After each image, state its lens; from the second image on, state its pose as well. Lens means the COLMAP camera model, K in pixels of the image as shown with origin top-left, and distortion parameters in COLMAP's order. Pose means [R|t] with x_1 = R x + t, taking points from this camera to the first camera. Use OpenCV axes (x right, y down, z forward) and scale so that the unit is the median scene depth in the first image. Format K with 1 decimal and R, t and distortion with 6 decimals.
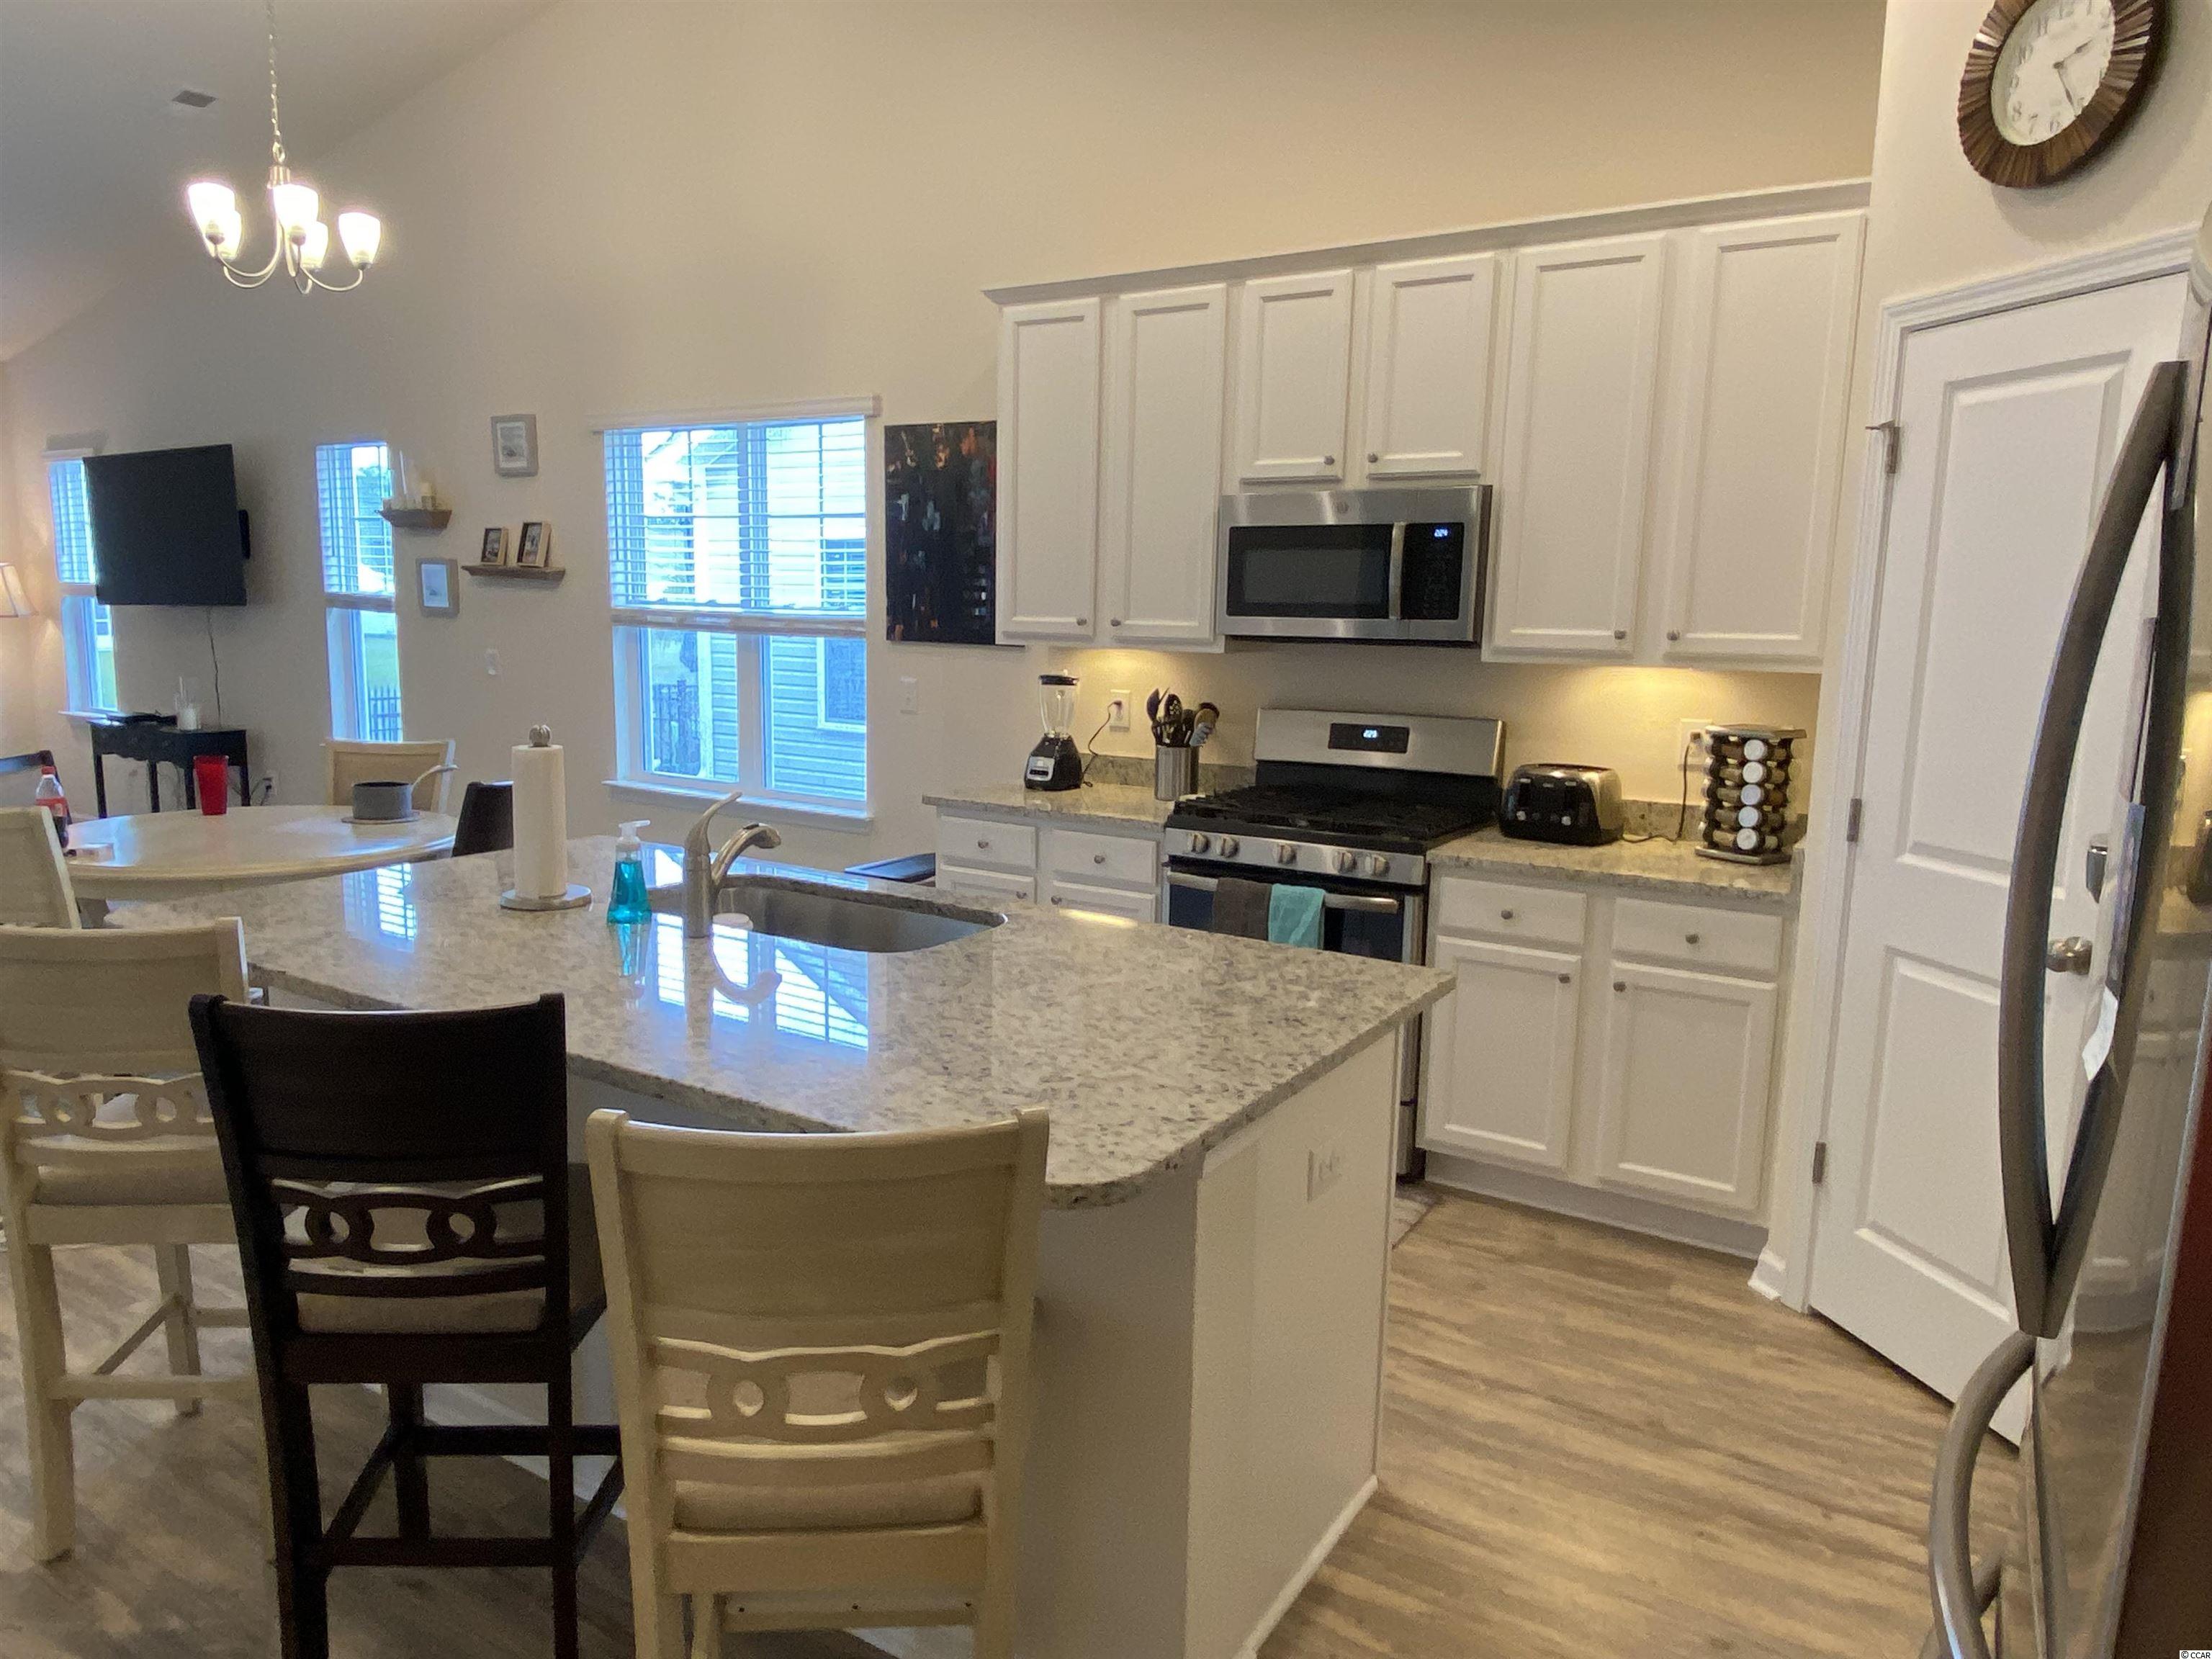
lens RADIAL K [[1389.6, 0, 1106.0], [0, 1389.6, 829.5], [0, 0, 1]] dist [0.125334, -0.226031]
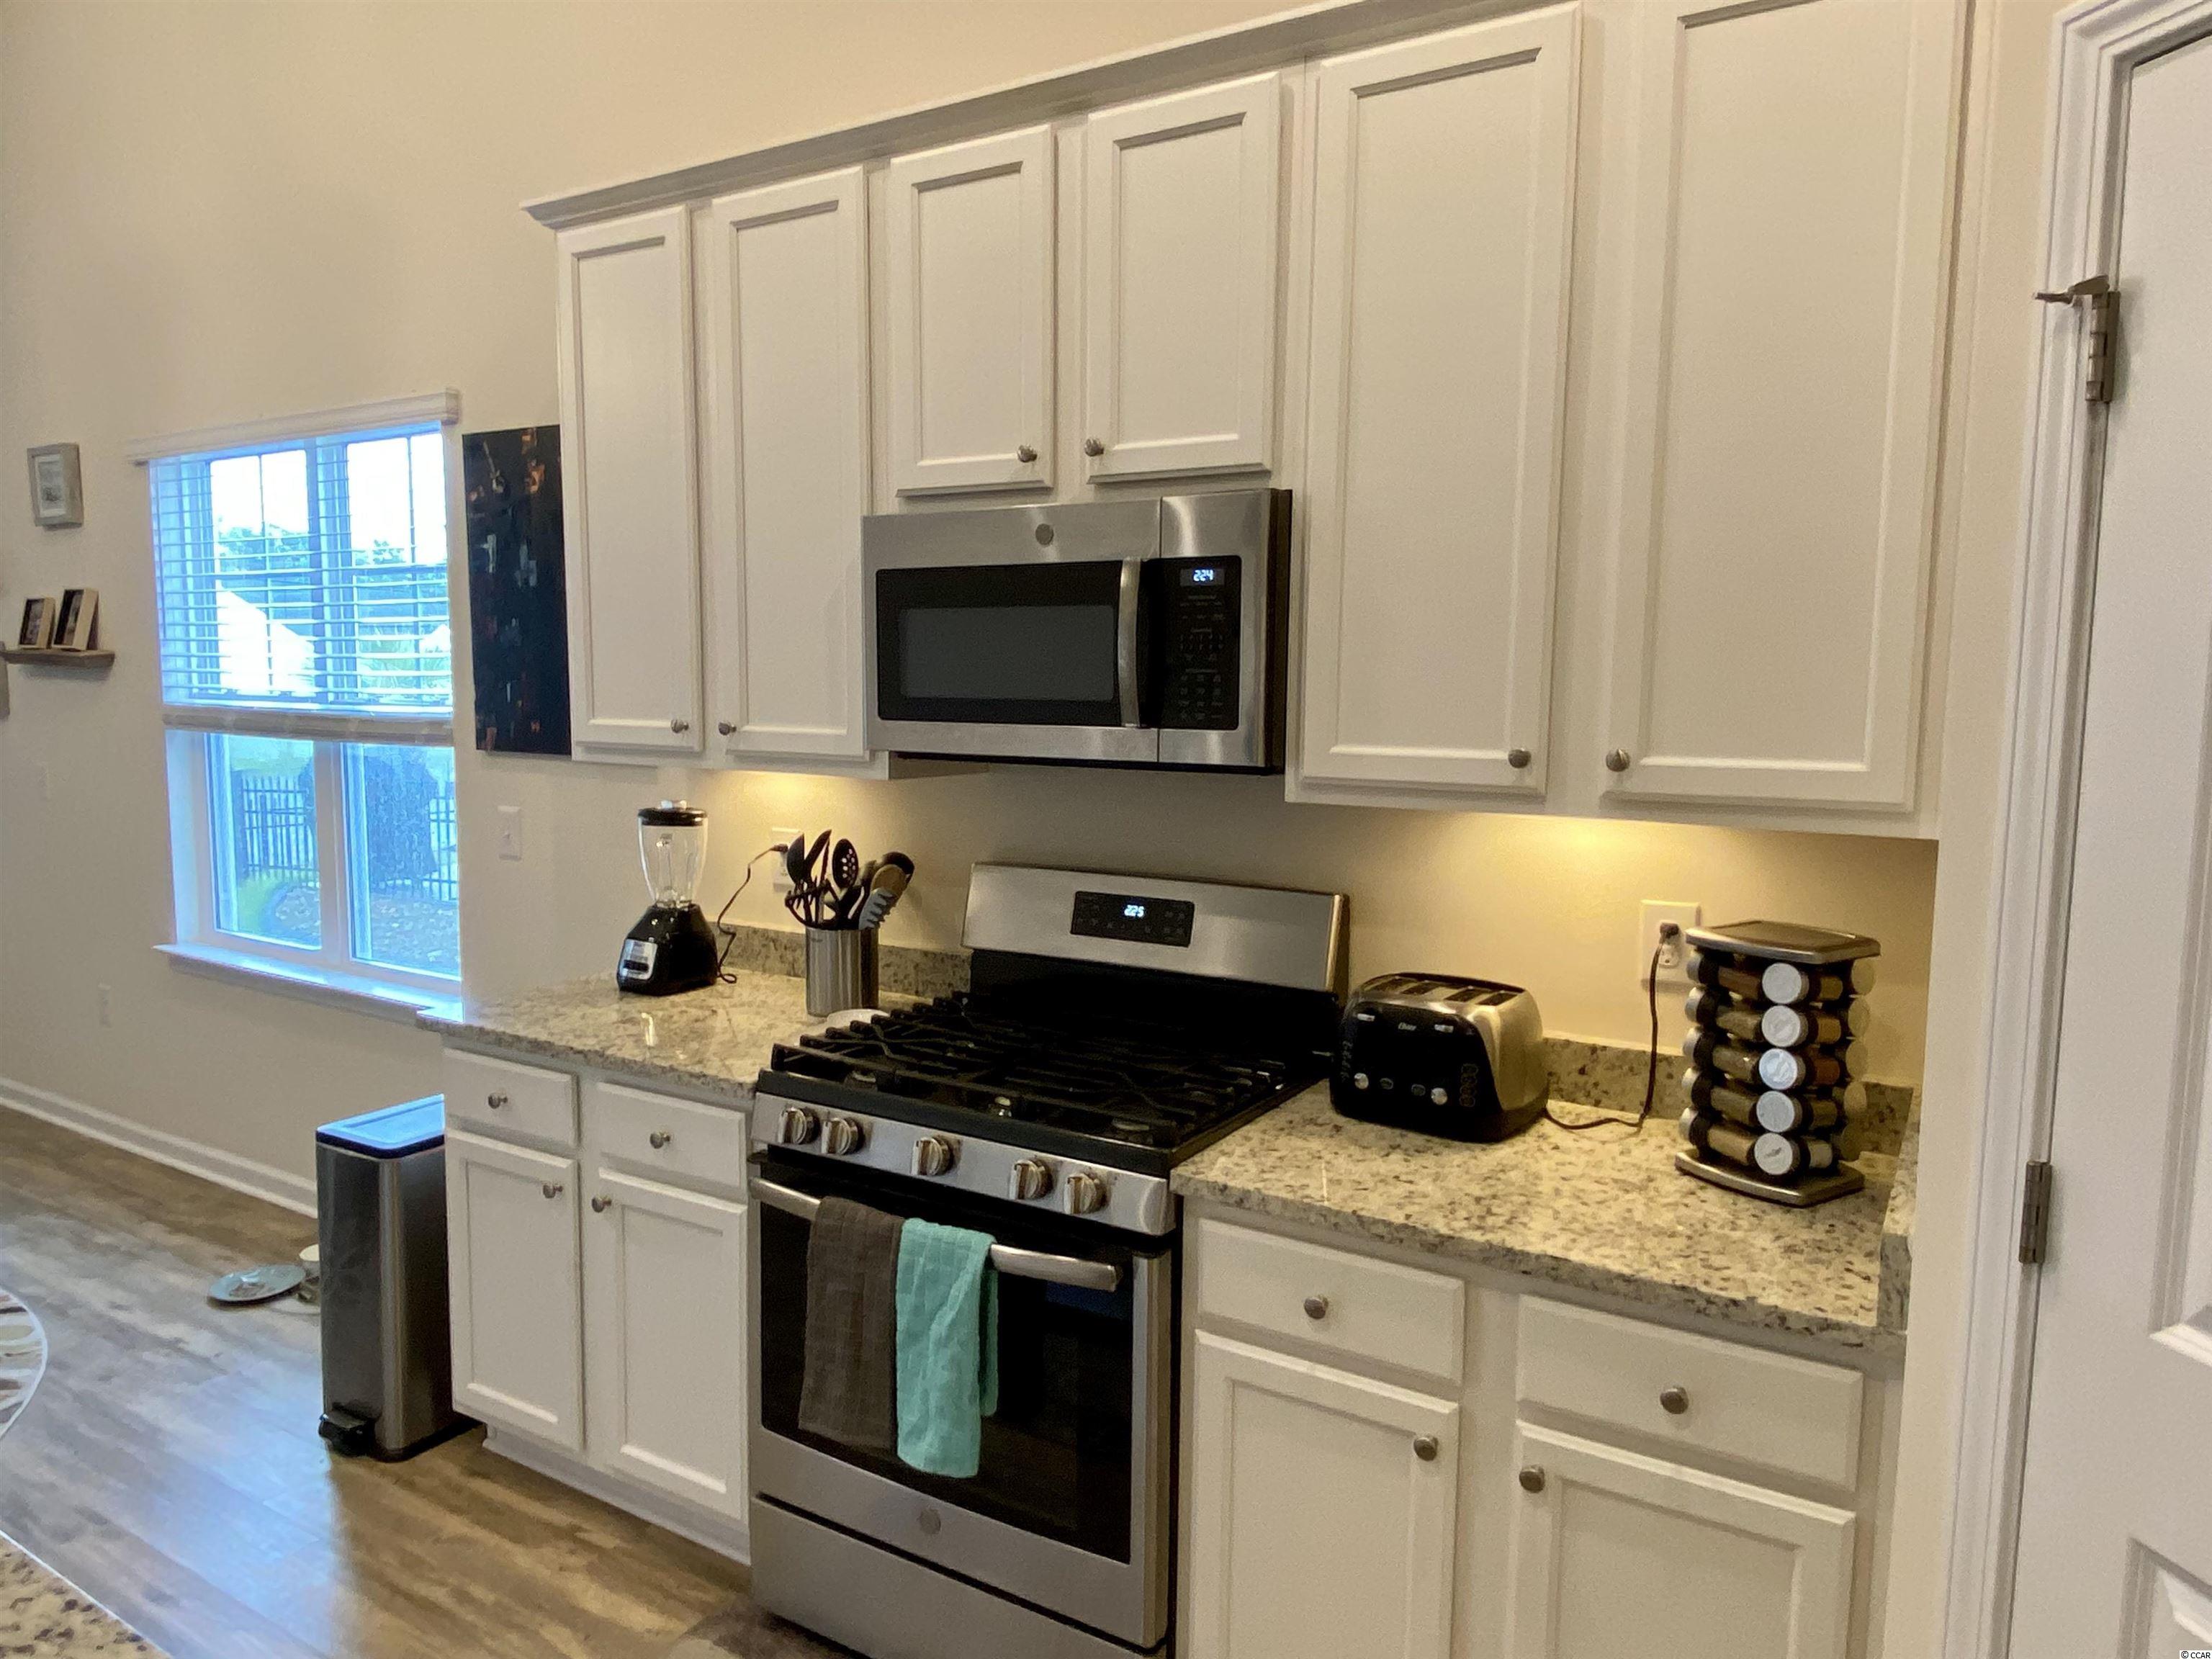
lens RADIAL K [[1436.4, 0, 1094.1], [0, 1436.4, 834.4], [0, 0, 1]] dist [0.091476, -0.114267]
pose [[0.999873, -0.011339, 0.011222, 0.180326], [0.011918, 0.998523, -0.053001, -0.075371], [-0.010604, 0.053128, 0.998531, 0.416683]]
